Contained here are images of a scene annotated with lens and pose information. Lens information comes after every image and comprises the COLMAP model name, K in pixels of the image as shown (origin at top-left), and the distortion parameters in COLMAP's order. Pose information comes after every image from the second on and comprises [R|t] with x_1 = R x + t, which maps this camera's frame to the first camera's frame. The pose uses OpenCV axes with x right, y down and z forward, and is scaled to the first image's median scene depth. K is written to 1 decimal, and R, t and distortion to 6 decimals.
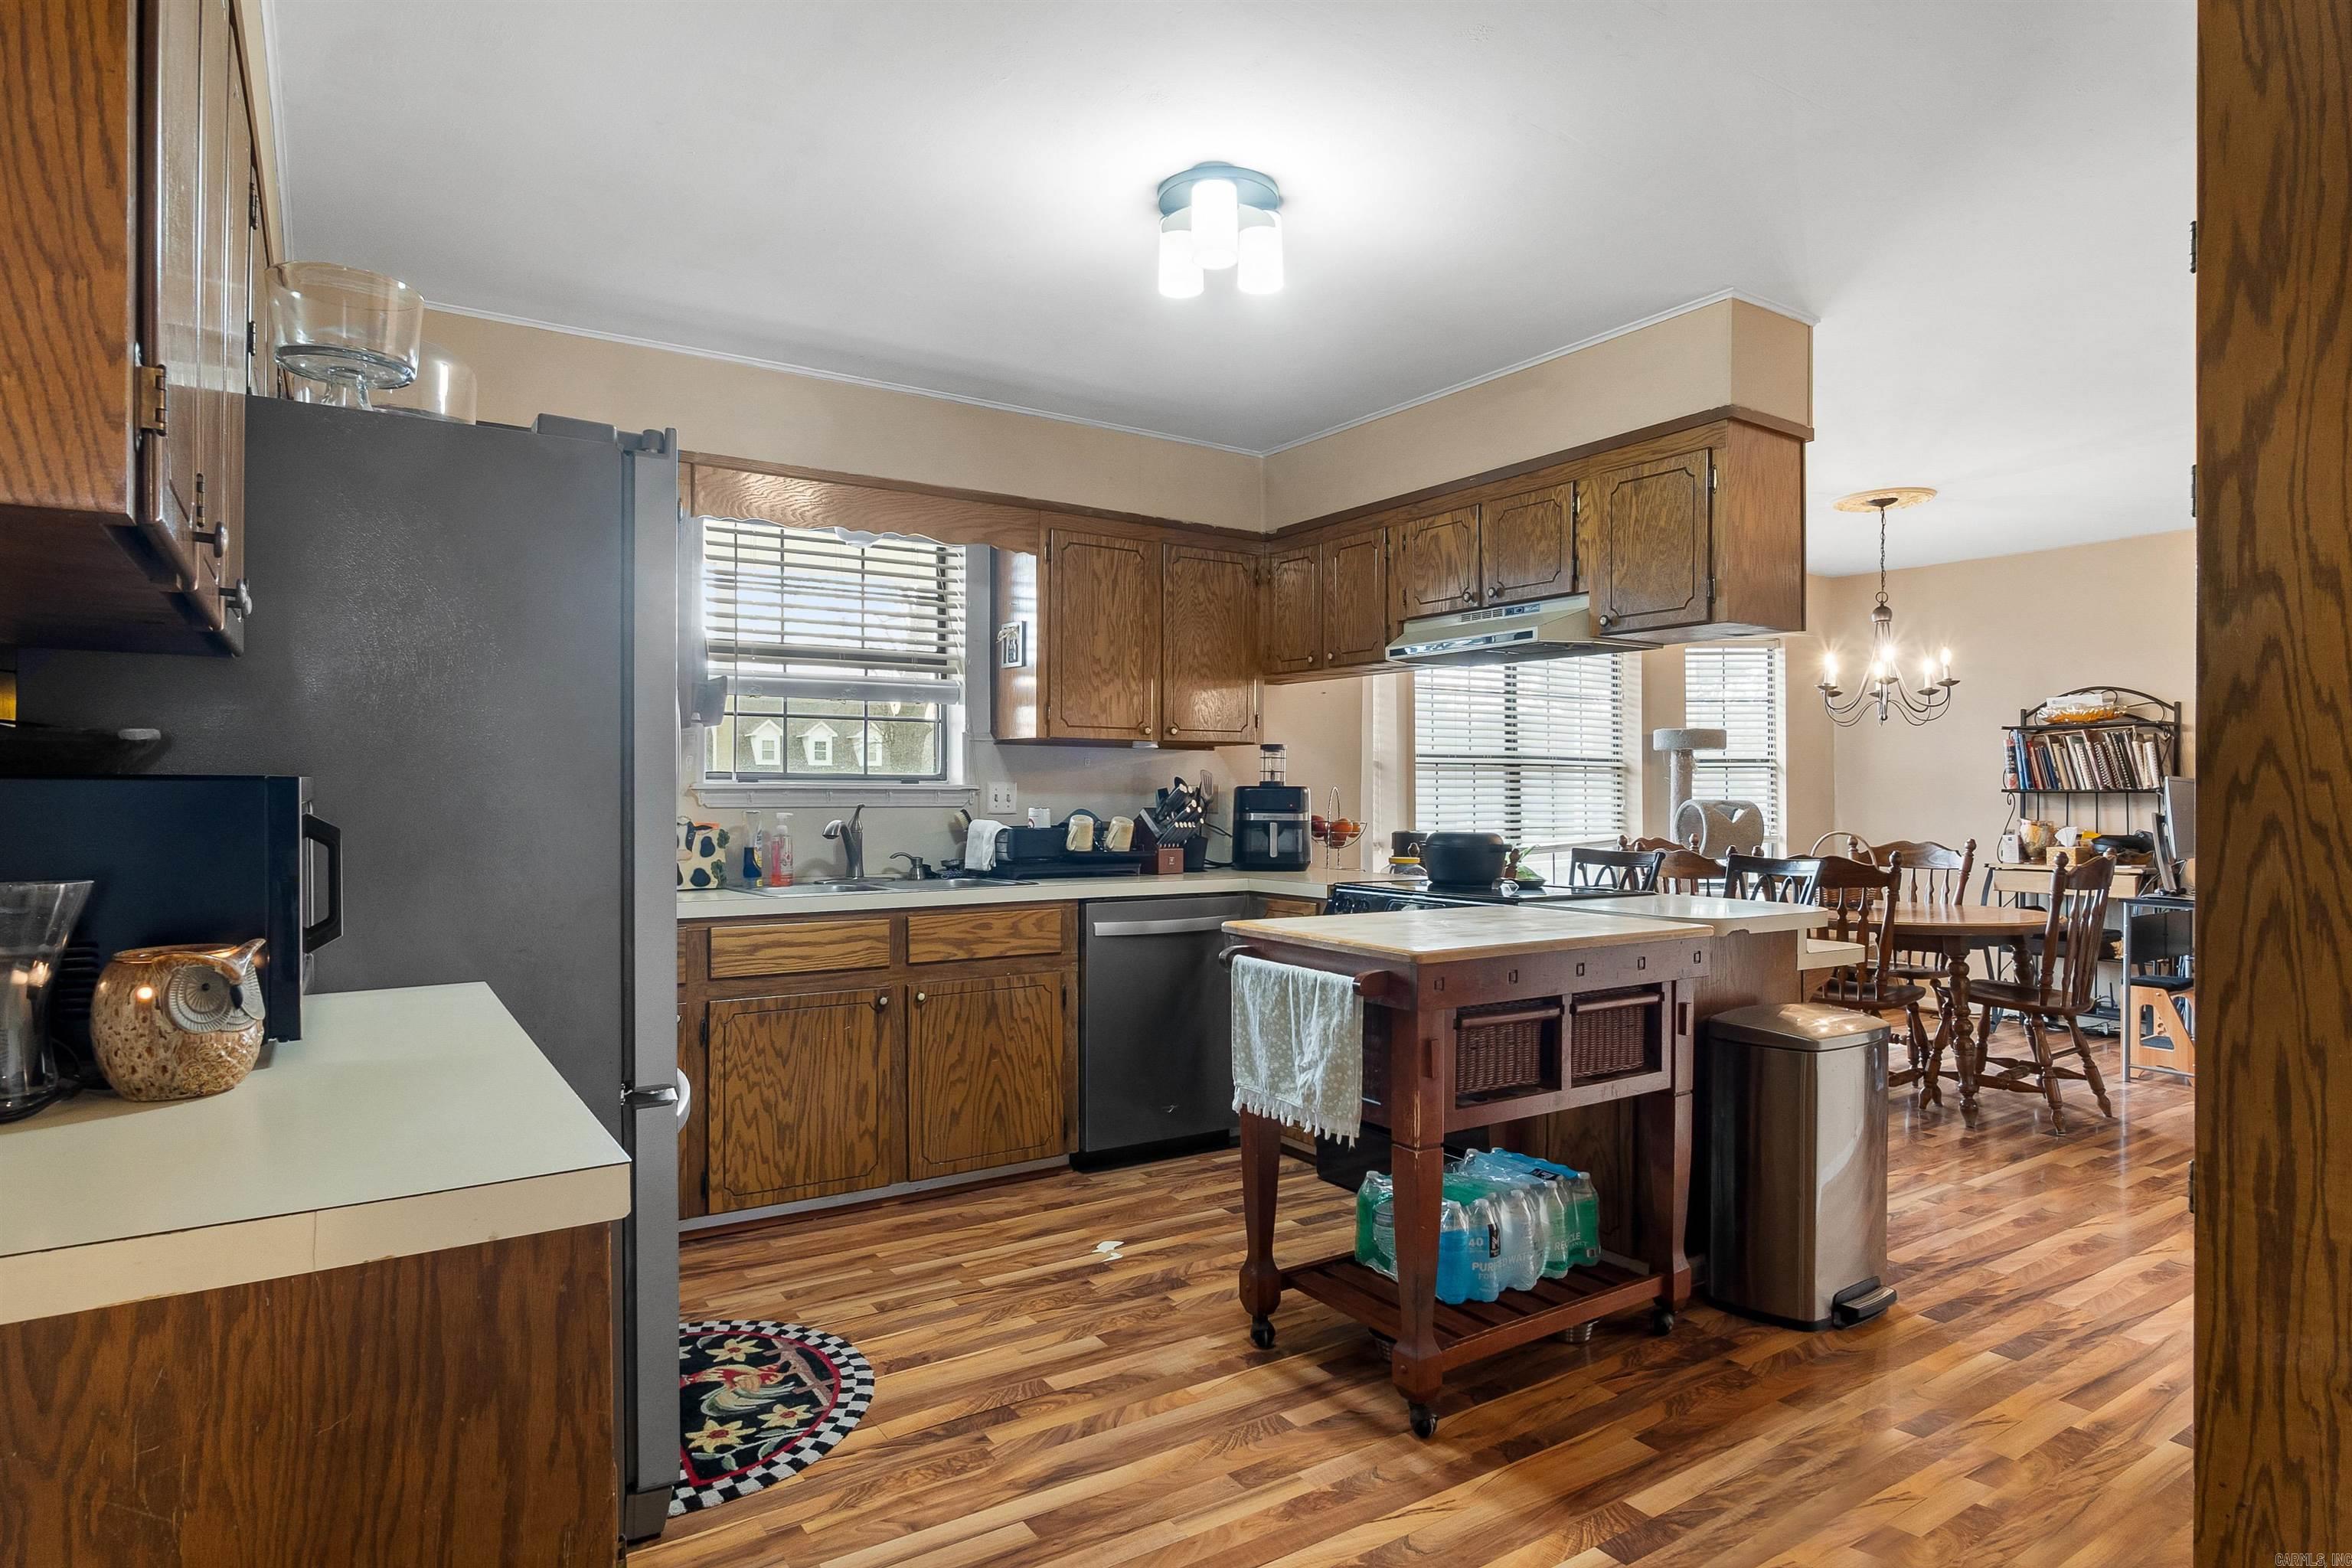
lens RADIAL K [[1286.5, 0, 1197.9], [0, 1286.5, 781.9], [0, 0, 1]] dist [-0.019942, -0.000111]
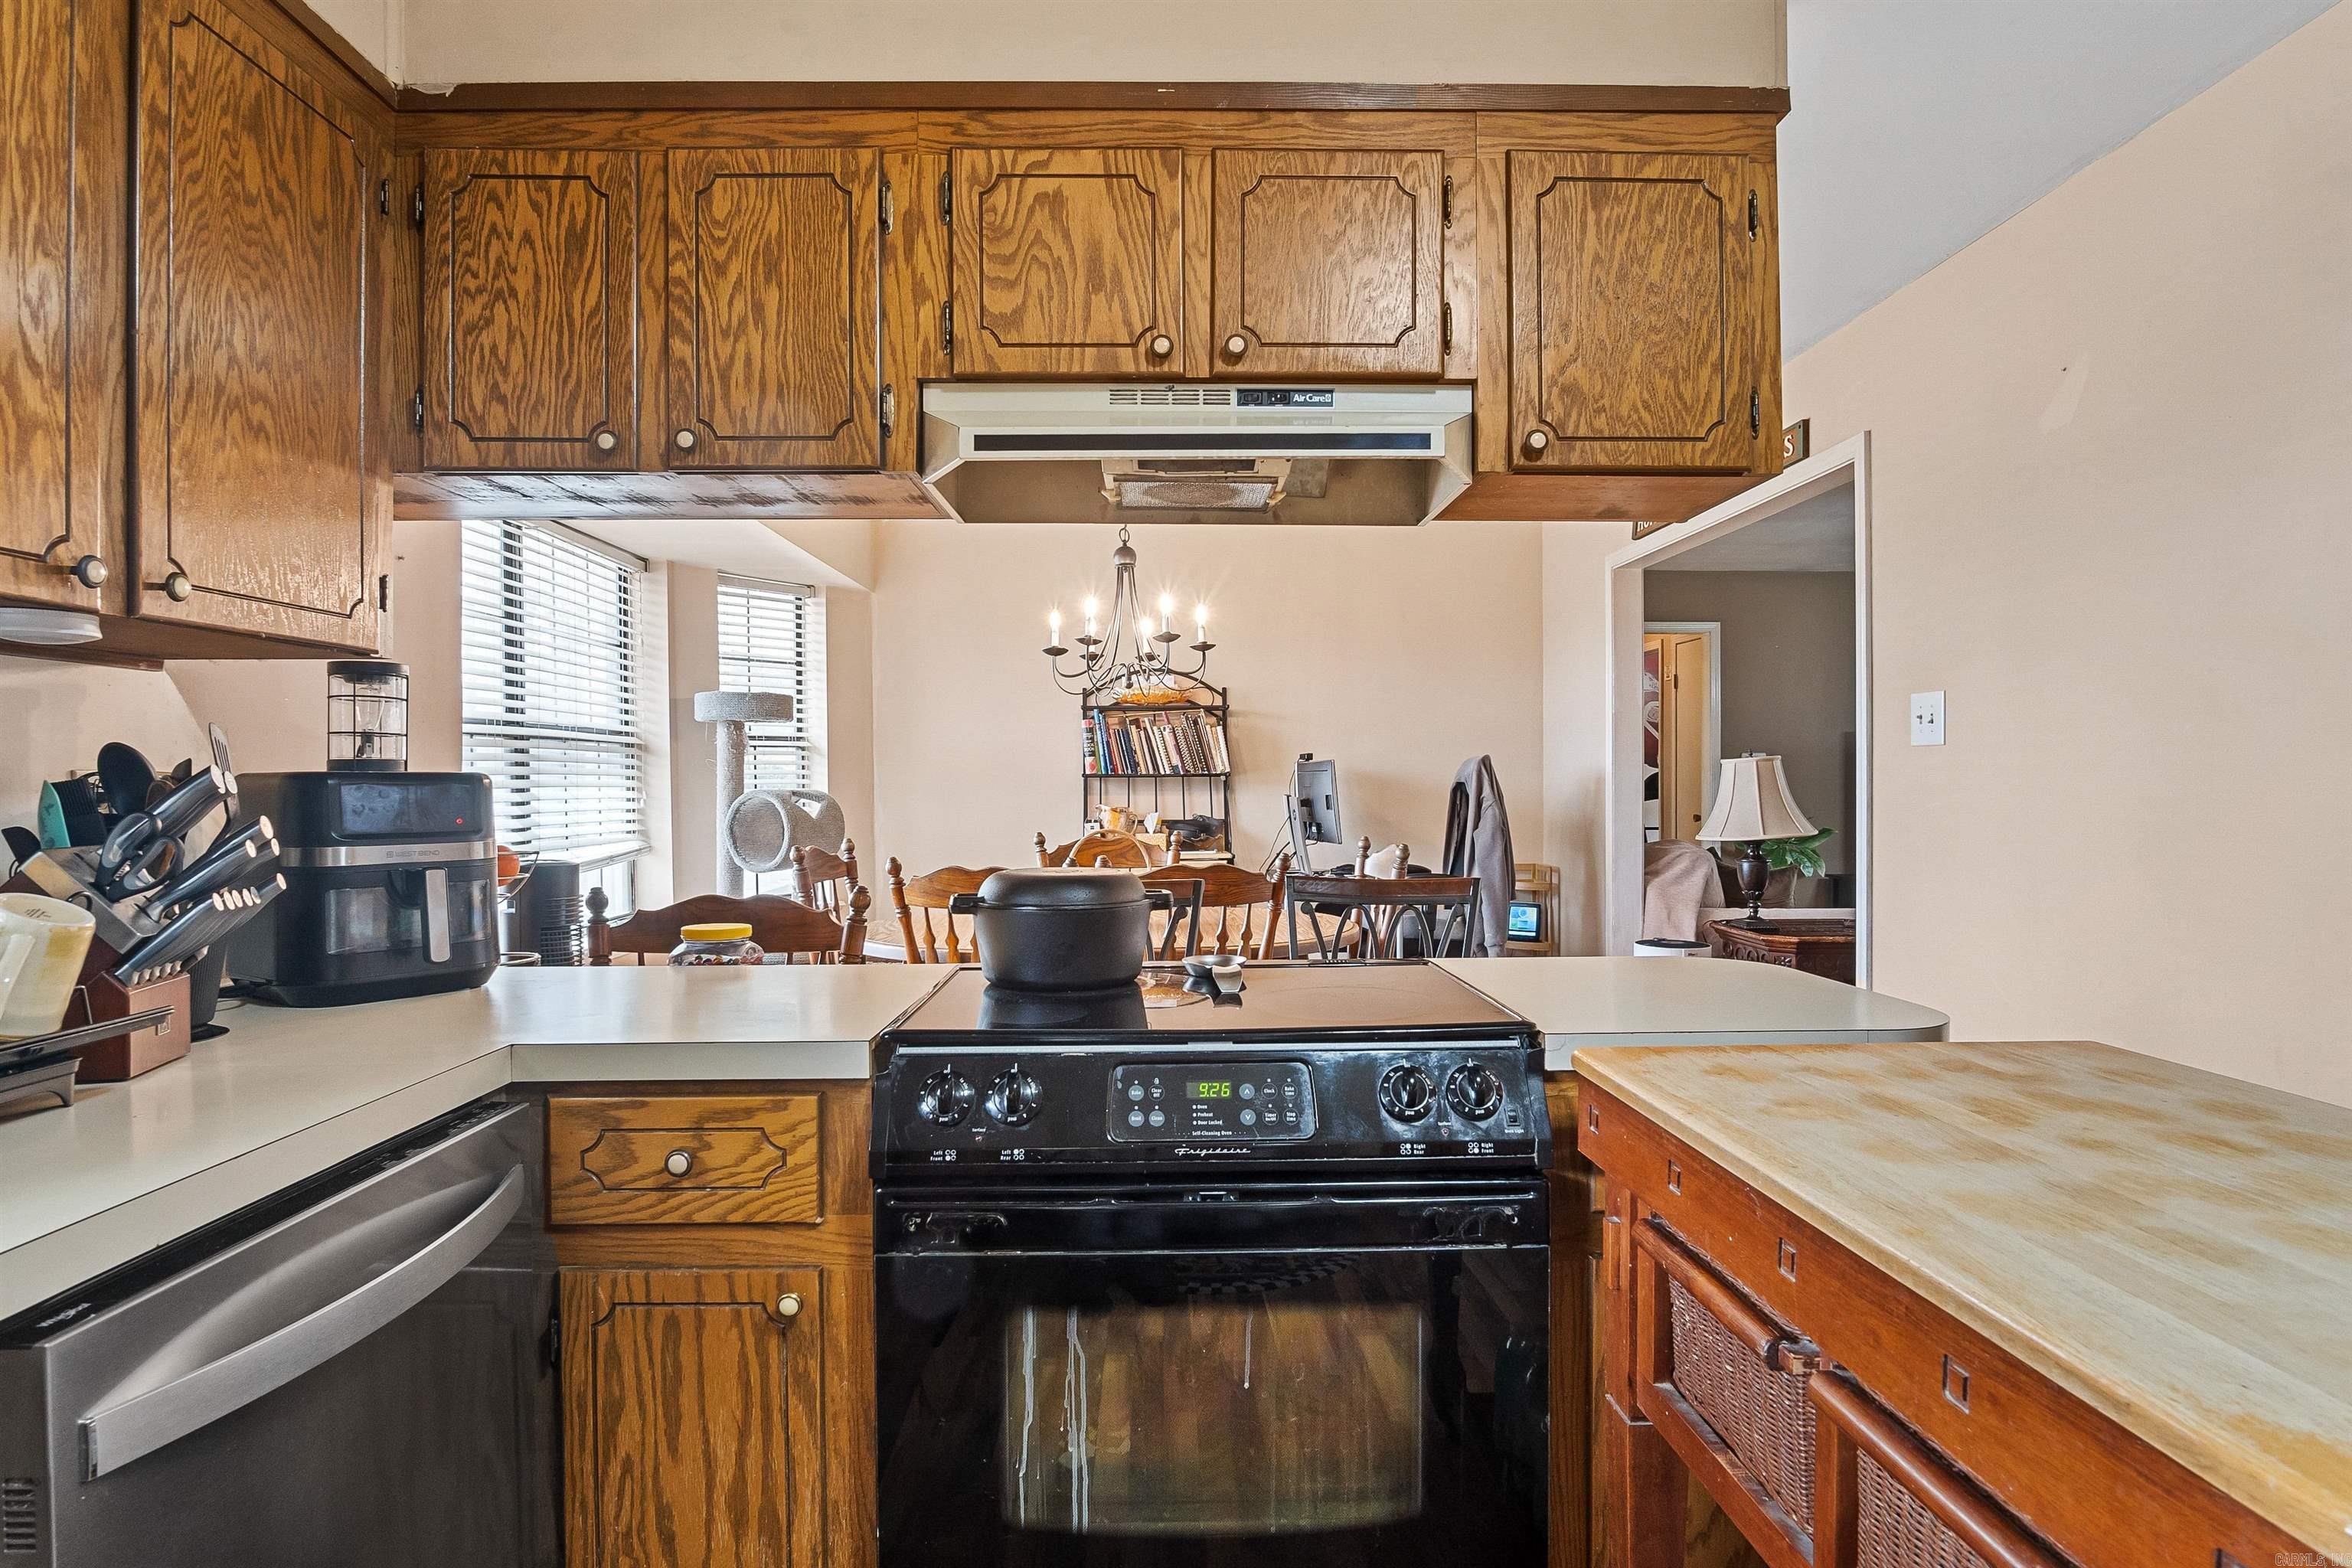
lens RADIAL K [[1255.9, 0, 1166.8], [0, 1255.9, 786.8], [0, 0, 1]] dist [-0.036296, 0.011820]
pose [[0.543235, -0.012500, 0.839487, -0.140766], [-0.000443, 0.999885, 0.015174, 0.002088], [-0.839580, -0.008615, 0.543167, 0.686020]]
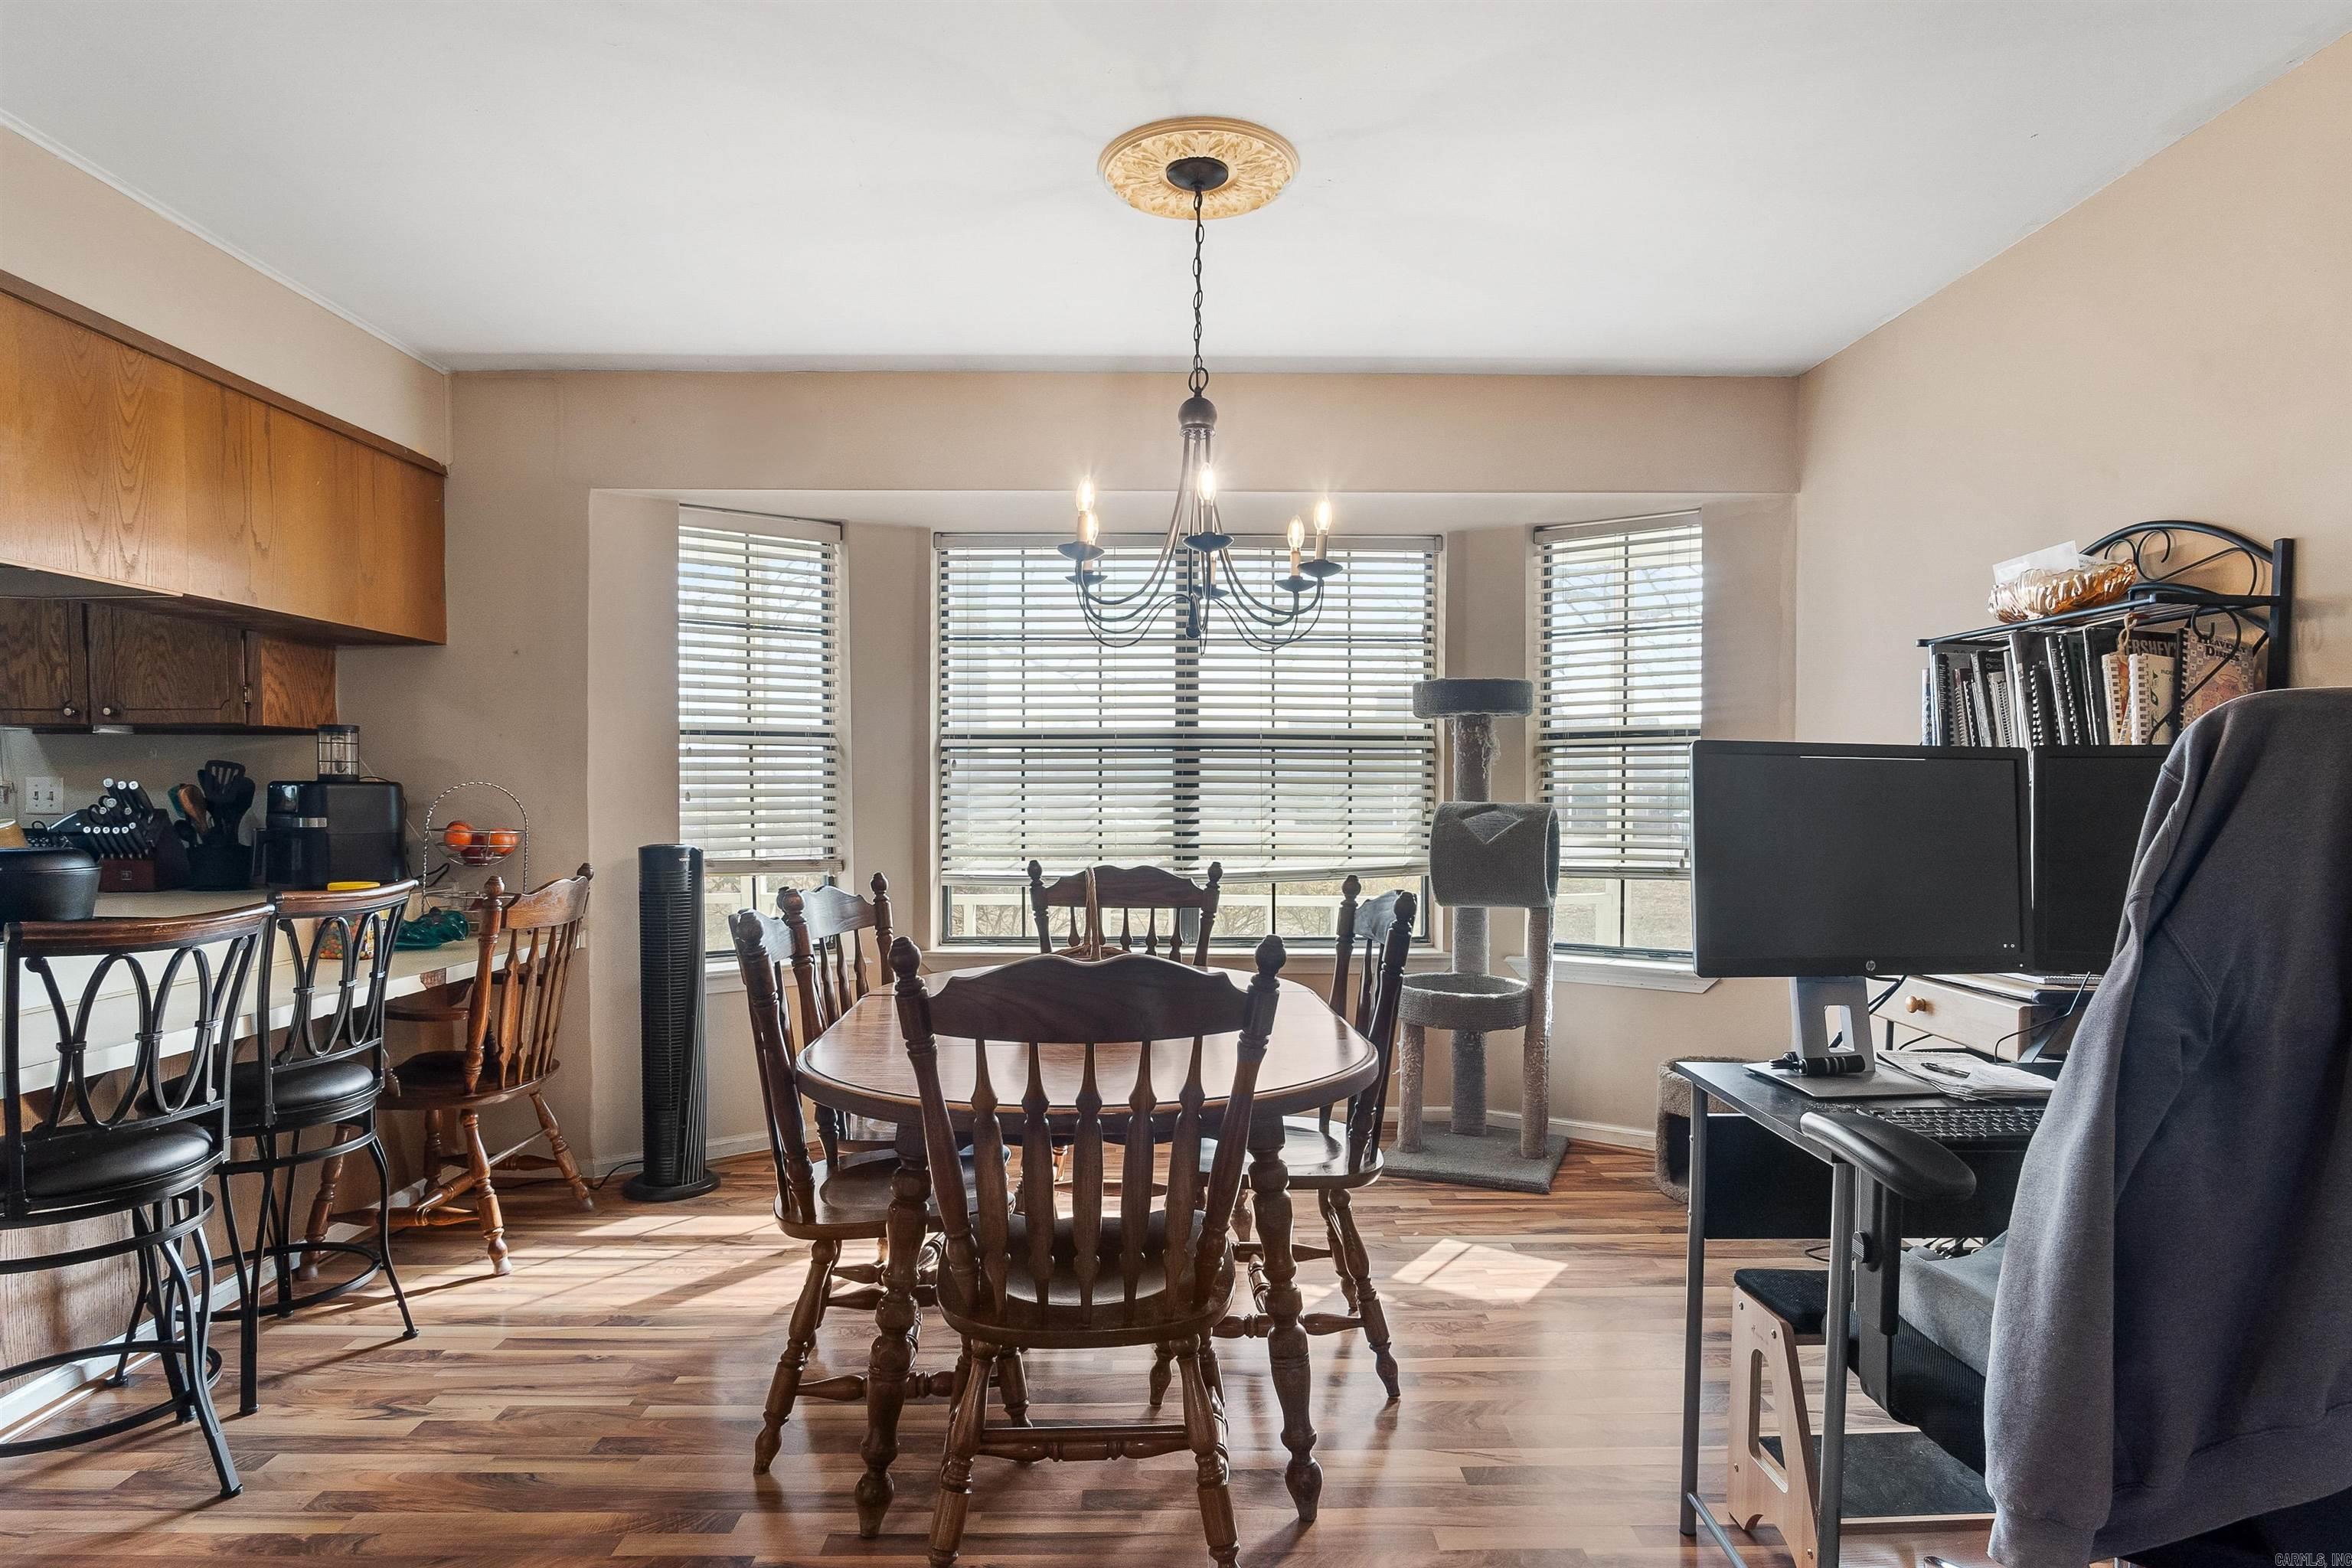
lens RADIAL K [[1267.9, 0, 1187.6], [0, 1267.9, 829.6], [0, 0, 1]] dist [-0.022297, 0.000595]
pose [[0.840768, 0.016836, -0.541134, 0.993351], [0.003888, 0.999303, 0.037131, 0.007445], [0.541382, -0.033322, 0.840116, 0.750199]]
